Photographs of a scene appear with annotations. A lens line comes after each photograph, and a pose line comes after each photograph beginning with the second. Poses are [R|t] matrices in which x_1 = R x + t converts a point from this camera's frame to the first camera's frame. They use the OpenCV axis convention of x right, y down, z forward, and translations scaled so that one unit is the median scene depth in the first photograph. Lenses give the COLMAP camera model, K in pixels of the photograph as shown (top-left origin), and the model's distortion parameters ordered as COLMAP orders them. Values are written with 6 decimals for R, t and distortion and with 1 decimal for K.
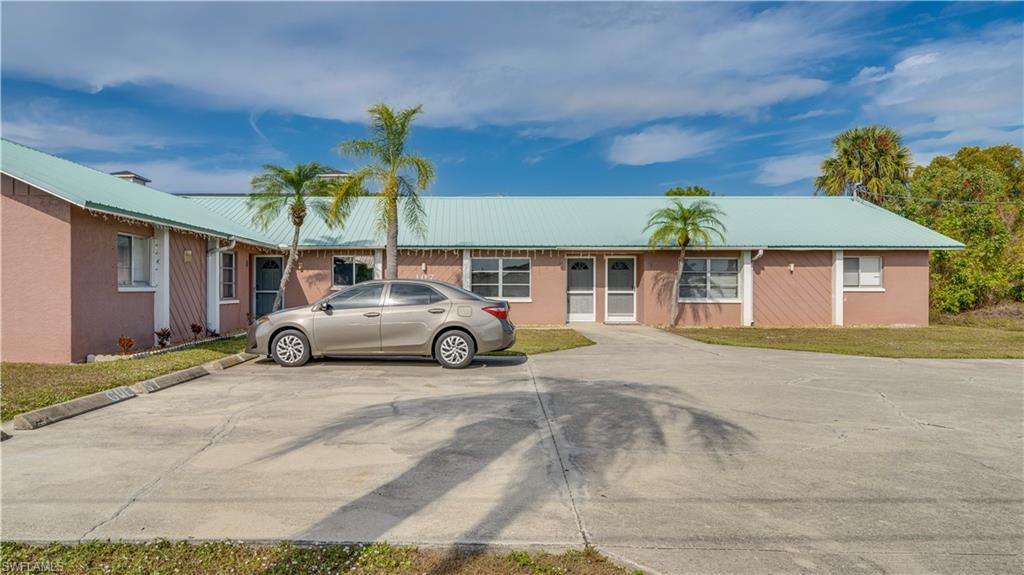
lens RADIAL K [[654.2, 0, 512.0], [0, 654.2, 287.5], [0, 0, 1]] dist [0.049629, -0.000614]
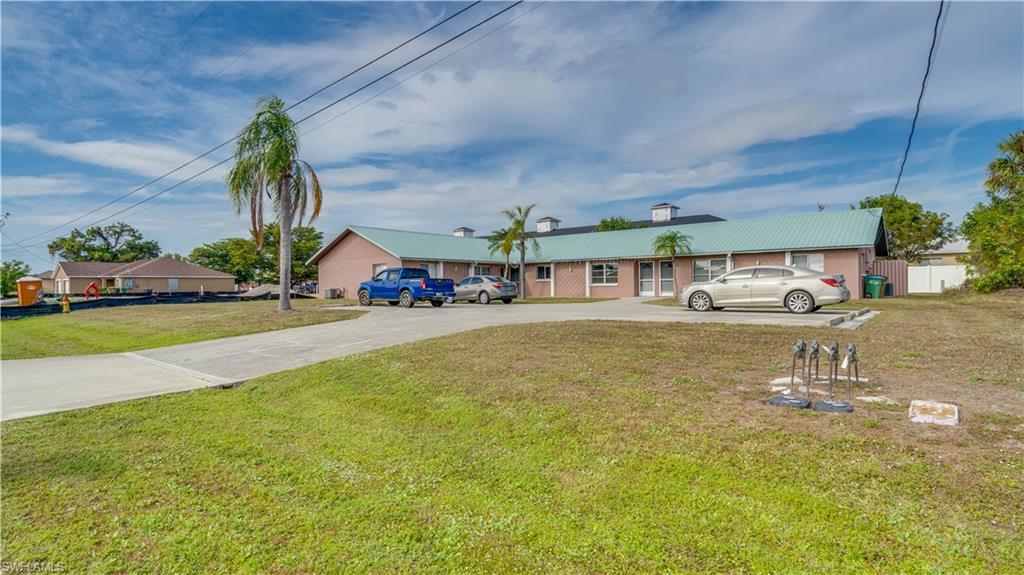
lens RADIAL K [[538.3, 0, 512.0], [0, 538.3, 287.5], [0, 0, 1]] dist [-0.000859, -0.000134]
pose [[0.716627, -0.007185, -0.697419, 0.917173], [0.011232, 0.999936, 0.001241, 0.022274], [0.697366, -0.008723, 0.716662, -0.386242]]
